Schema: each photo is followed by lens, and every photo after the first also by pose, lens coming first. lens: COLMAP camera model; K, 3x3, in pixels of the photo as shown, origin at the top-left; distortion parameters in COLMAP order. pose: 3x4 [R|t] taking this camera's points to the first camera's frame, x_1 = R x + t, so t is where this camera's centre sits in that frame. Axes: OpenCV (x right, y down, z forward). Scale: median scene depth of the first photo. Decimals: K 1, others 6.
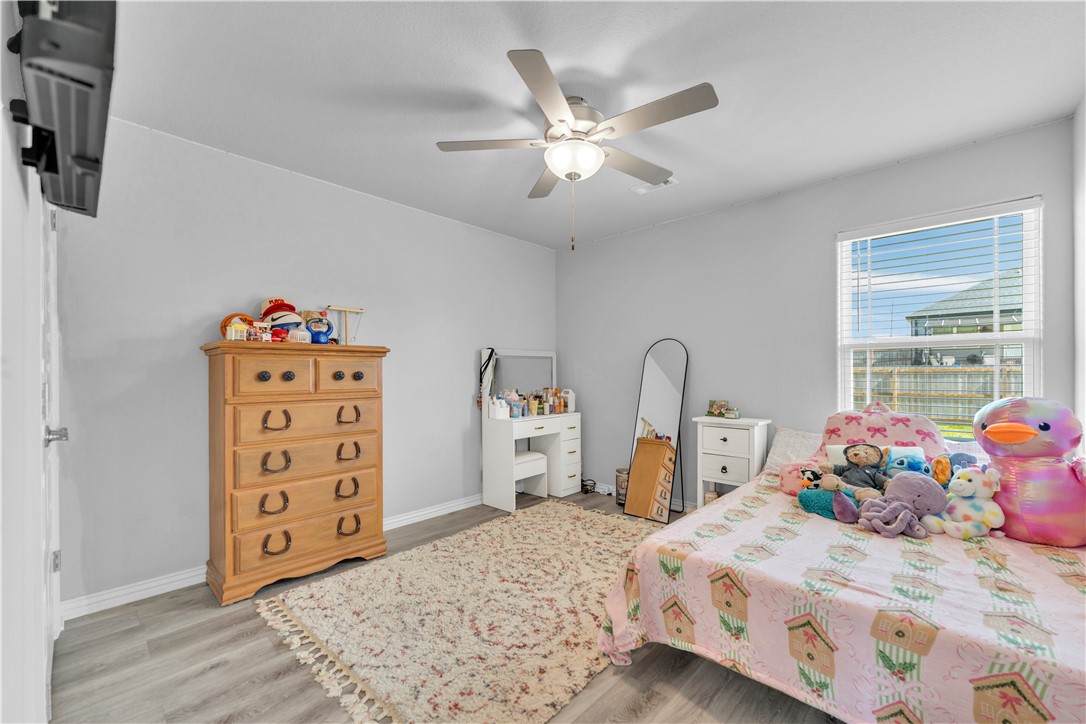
lens RADIAL K [[446.2, 0, 541.4], [0, 446.2, 370.2], [0, 0, 1]] dist [0.004135, -0.000300]
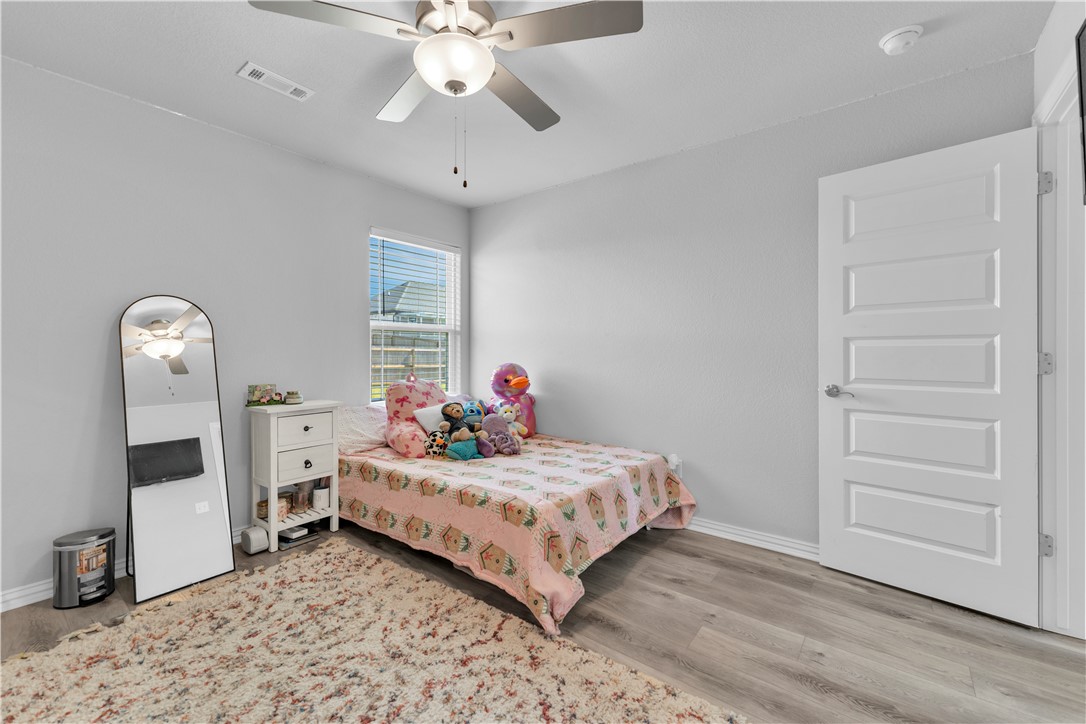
lens RADIAL K [[446.2, 0, 543.4], [0, 446.2, 352.6], [0, 0, 1]] dist [0.004135, -0.000300]
pose [[-0.096063, -0.001417, 0.995374, -0.605608], [-0.005619, 0.999984, 0.000881, 0.011248], [-0.995359, -0.005508, -0.096070, 0.815882]]
